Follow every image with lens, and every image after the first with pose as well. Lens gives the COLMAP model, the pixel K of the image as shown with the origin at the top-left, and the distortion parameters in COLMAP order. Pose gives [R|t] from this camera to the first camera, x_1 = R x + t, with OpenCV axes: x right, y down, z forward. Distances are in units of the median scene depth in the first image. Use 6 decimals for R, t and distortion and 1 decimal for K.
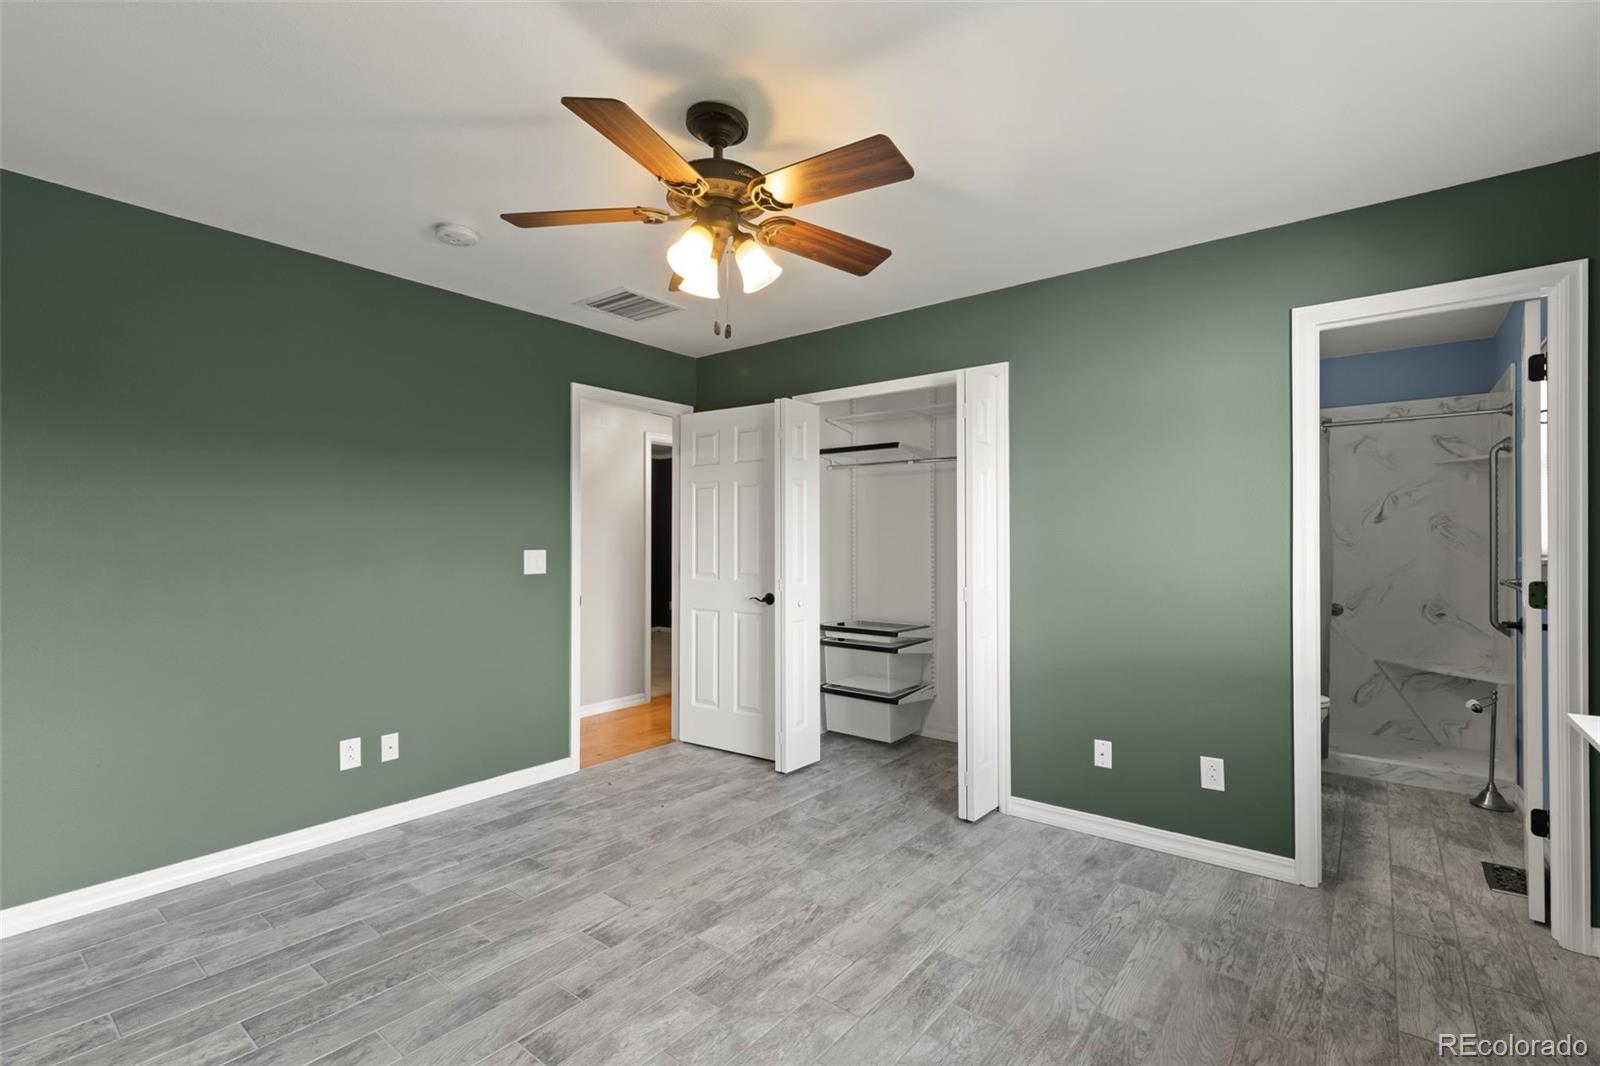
lens RADIAL K [[718.6, 0, 799.6], [0, 718.6, 535.1], [0, 0, 1]] dist [0.015746, -0.000178]
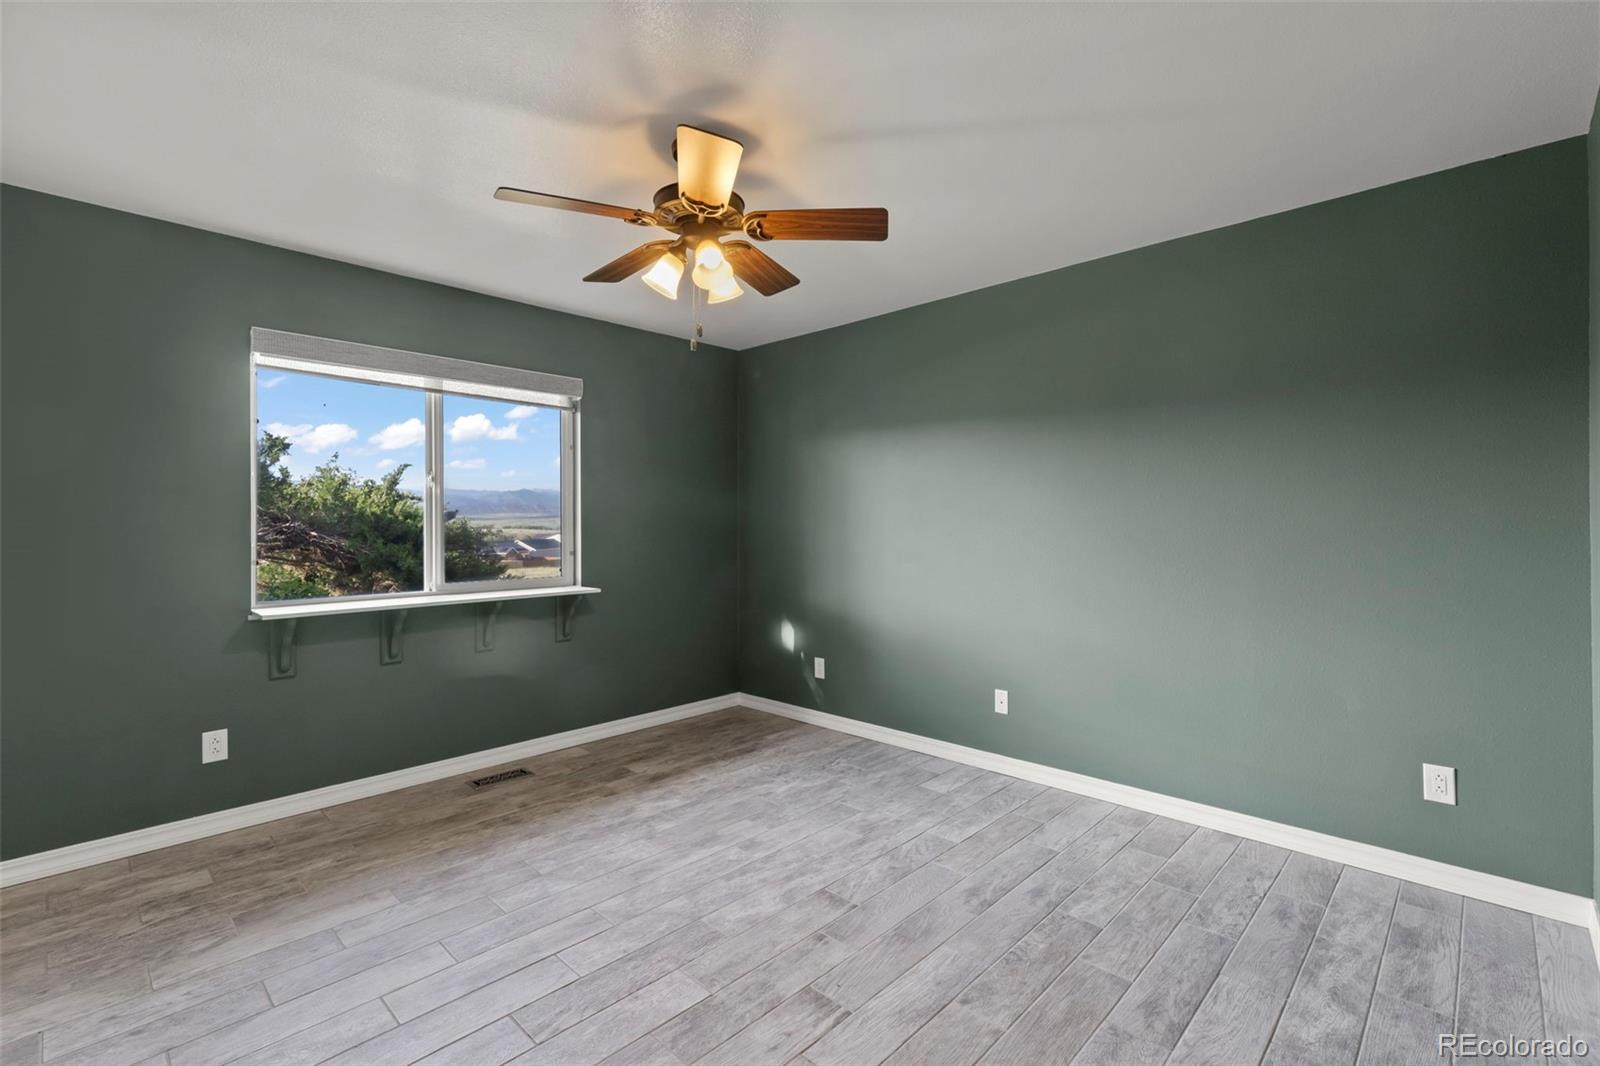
lens RADIAL K [[718.6, 0, 800.9], [0, 718.6, 529.7], [0, 0, 1]] dist [0.015746, -0.000178]
pose [[-0.995080, 0.005240, 0.098934, -0.366111], [0.005312, 0.999986, 0.000467, 0.022206], [-0.098930, 0.000990, -0.995094, 2.010789]]
